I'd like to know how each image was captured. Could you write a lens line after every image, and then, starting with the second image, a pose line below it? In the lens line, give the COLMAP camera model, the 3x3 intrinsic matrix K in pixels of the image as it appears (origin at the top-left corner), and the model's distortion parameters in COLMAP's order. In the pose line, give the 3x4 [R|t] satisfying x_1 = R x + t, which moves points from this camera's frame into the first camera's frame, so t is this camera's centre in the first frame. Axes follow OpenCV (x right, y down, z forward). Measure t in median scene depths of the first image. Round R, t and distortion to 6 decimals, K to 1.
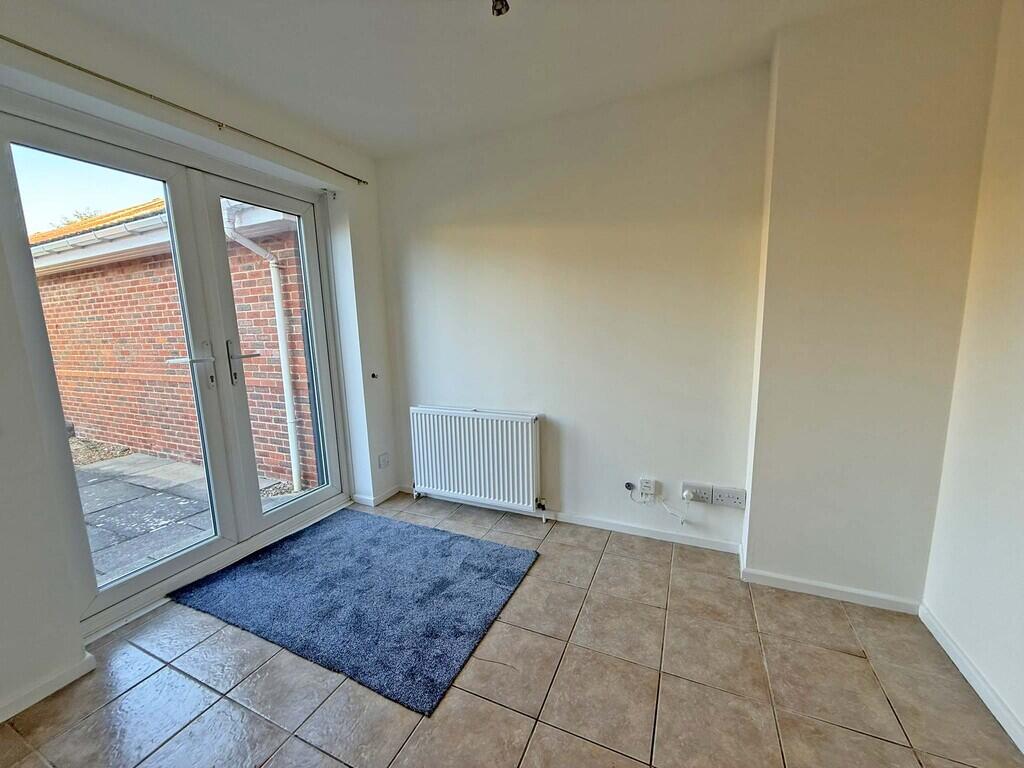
lens RADIAL K [[406.5, 0, 507.3], [0, 406.5, 385.8], [0, 0, 1]] dist [-0.002334, -0.000281]
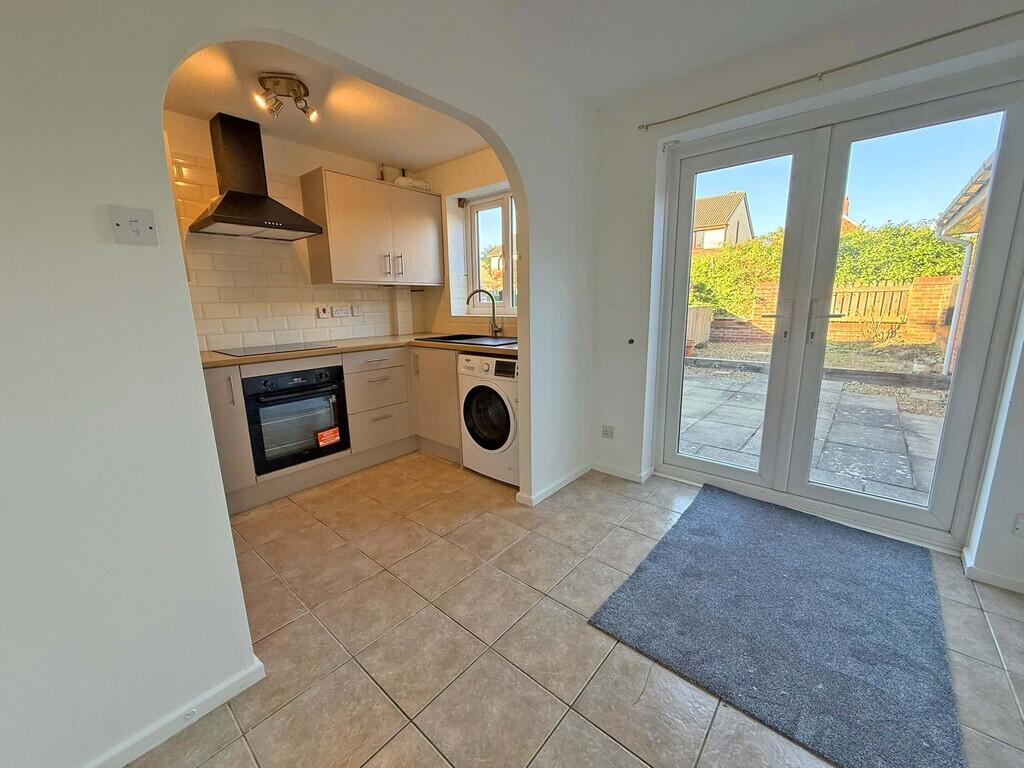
lens RADIAL K [[406.5, 0, 509.1], [0, 406.5, 381.6], [0, 0, 1]] dist [-0.002334, -0.000281]
pose [[-0.282264, 0.224539, -0.932689, 0.495656], [-0.119117, 0.956496, 0.266319, -0.093001], [0.951913, 0.186272, -0.243238, 0.559686]]
